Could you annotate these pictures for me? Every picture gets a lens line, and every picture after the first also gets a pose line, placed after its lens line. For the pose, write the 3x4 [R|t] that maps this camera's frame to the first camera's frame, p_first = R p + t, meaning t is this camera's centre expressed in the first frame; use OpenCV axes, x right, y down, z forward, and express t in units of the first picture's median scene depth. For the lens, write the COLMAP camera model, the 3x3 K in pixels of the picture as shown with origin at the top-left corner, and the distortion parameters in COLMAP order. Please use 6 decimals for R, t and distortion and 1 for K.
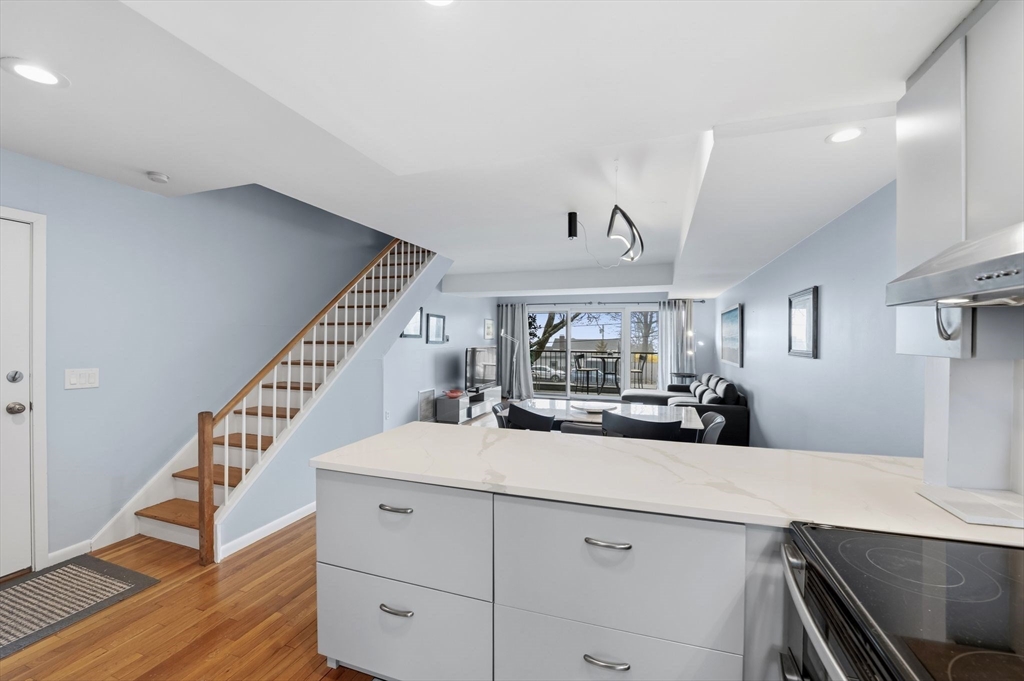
lens RADIAL K [[403.0, 0, 511.2], [0, 403.0, 333.0], [0, 0, 1]] dist [-0.014894, 0.000494]
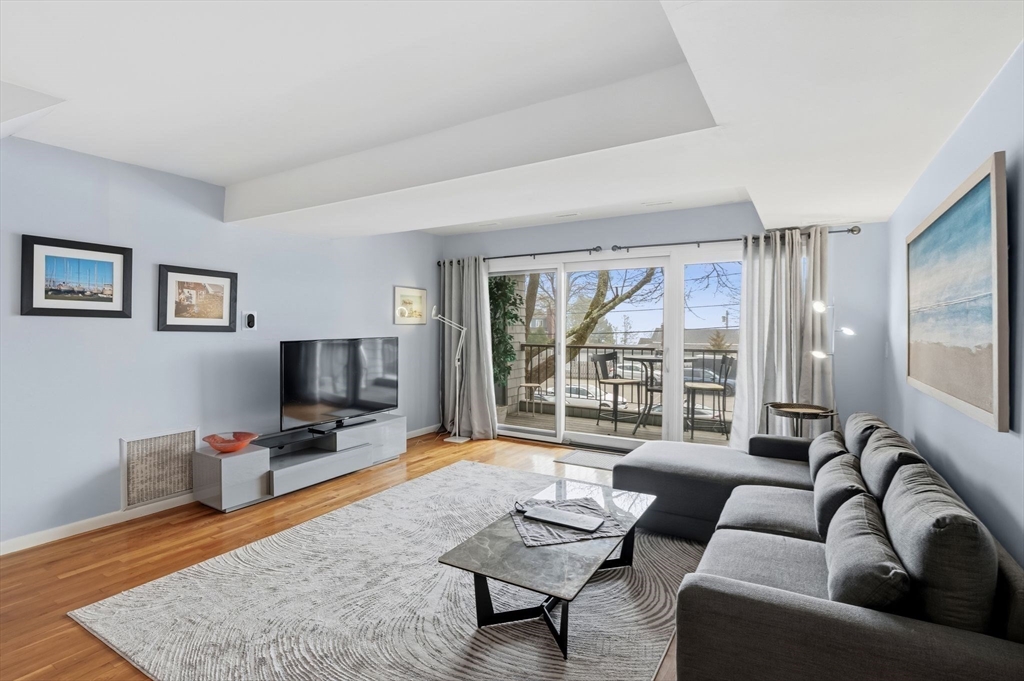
lens RADIAL K [[482.5, 0, 512.6], [0, 482.5, 324.9], [0, 0, 1]] dist [-0.001876, -0.000818]
pose [[0.979832, -0.002370, -0.199811, 0.234569], [0.003543, 0.999979, 0.005510, 0.014970], [0.199793, -0.006107, 0.979819, 0.450915]]
